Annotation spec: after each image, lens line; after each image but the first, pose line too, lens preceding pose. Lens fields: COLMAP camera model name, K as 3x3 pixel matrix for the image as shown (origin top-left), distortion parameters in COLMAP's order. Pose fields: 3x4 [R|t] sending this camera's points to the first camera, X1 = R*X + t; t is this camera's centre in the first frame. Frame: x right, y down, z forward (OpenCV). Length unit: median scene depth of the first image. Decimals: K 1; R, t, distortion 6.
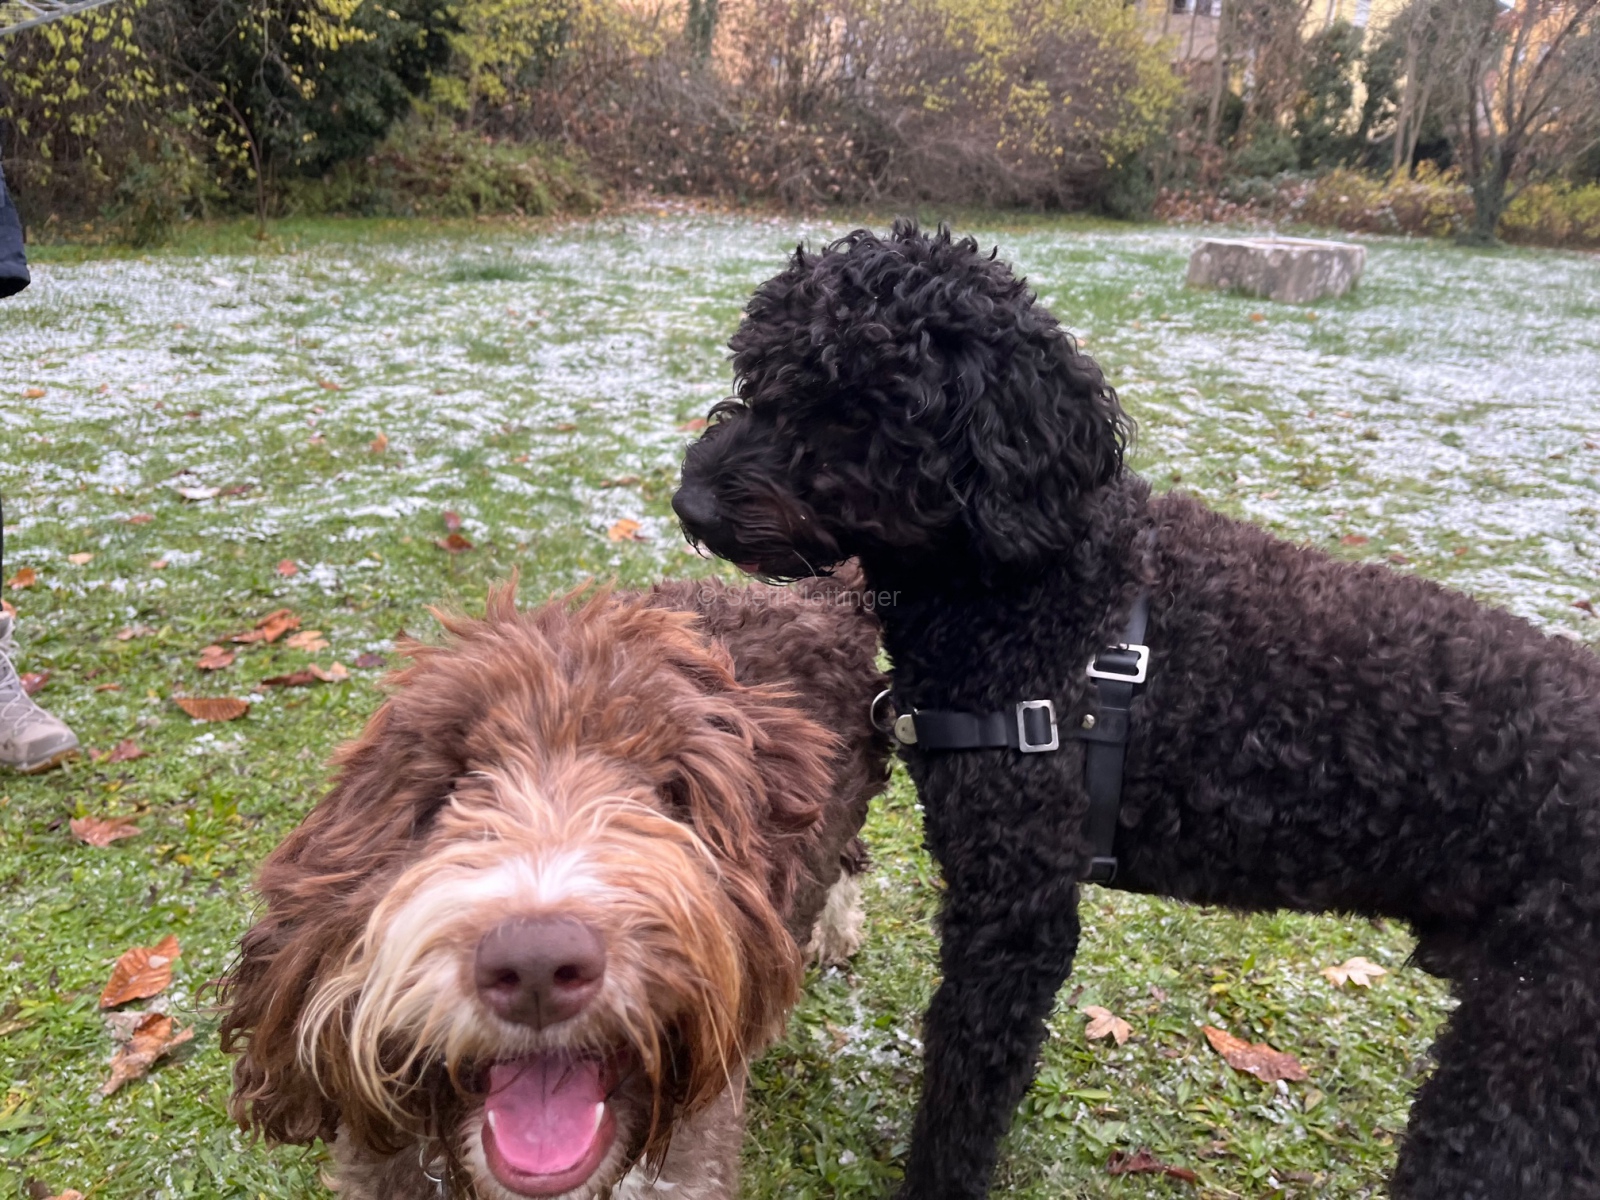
lens RADIAL K [[1227.4, 0, 800.0], [0, 1227.4, 600.0], [0, 0, 1]] dist [0.082555, -0.123921]
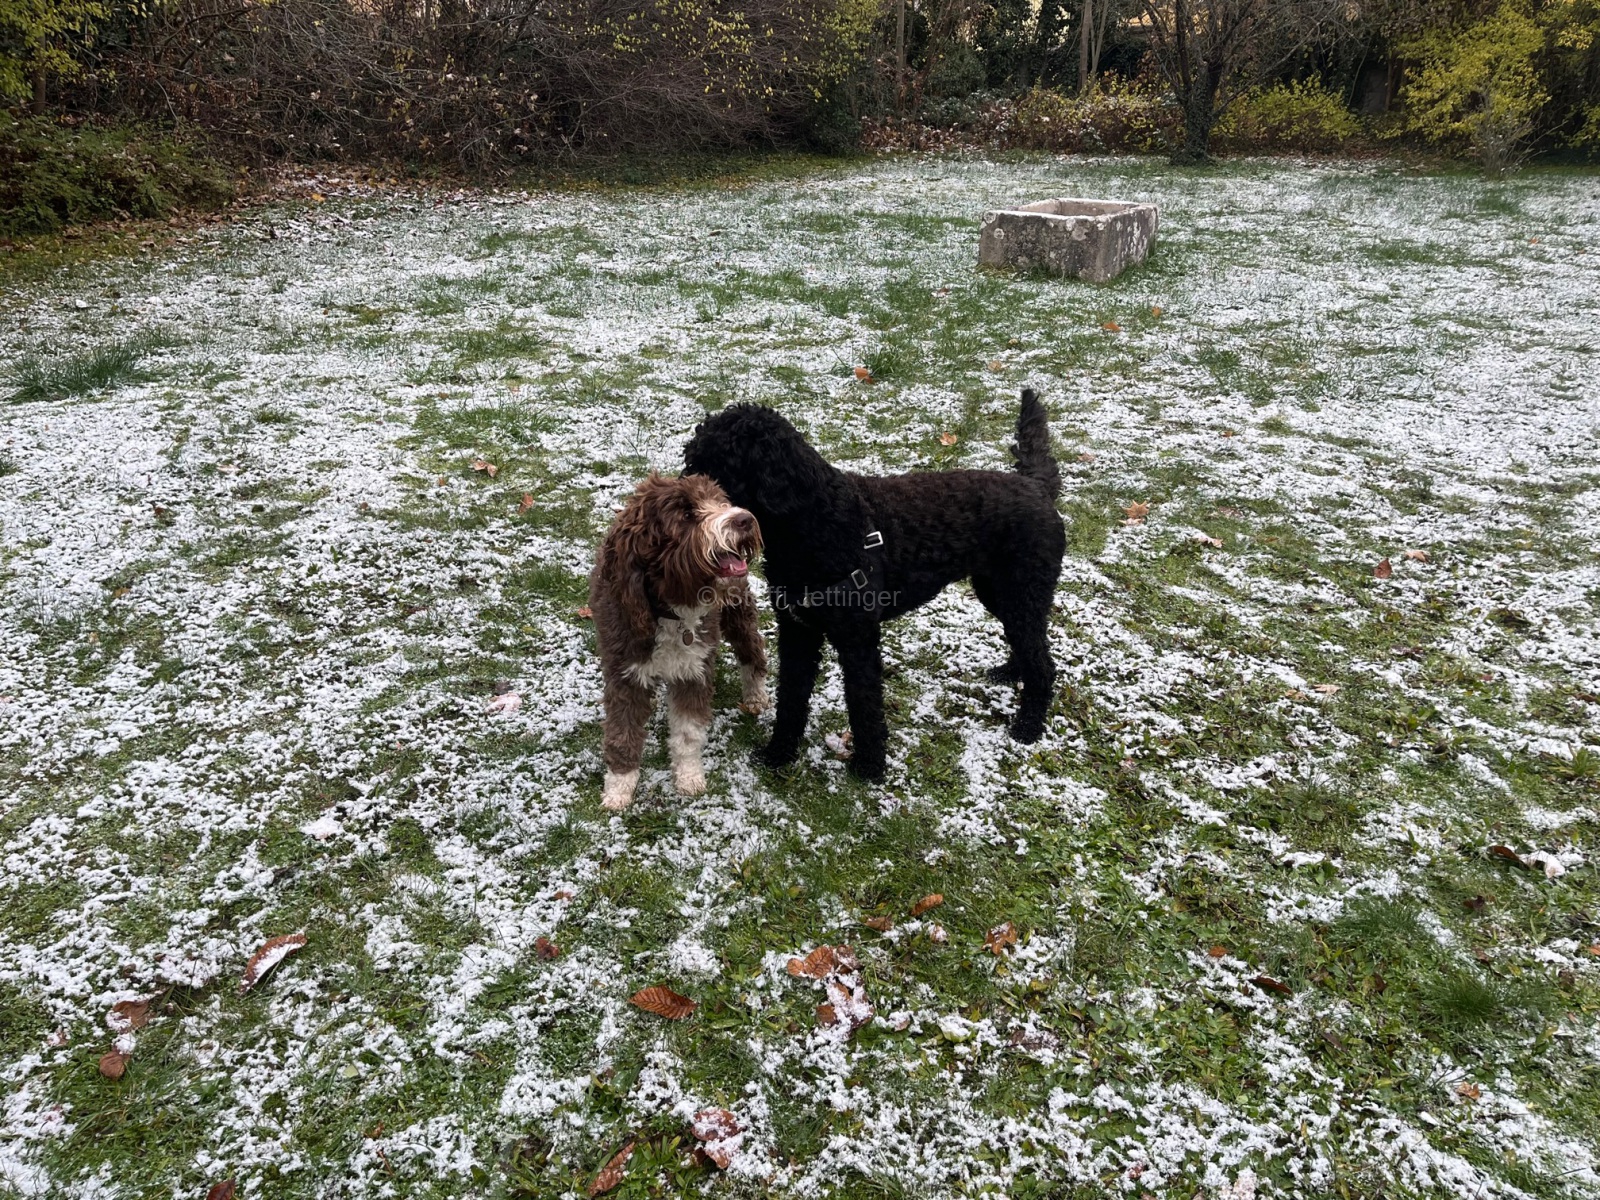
lens RADIAL K [[1216.8, 0, 796.4], [0, 1216.8, 570.8], [0, 0, 1]] dist [0.079892, -0.117105]
pose [[0.964807, -0.141976, 0.221336, -0.023279], [0.131818, 0.989451, 0.060086, -0.087061], [-0.227532, -0.028795, 0.973345, 0.150829]]
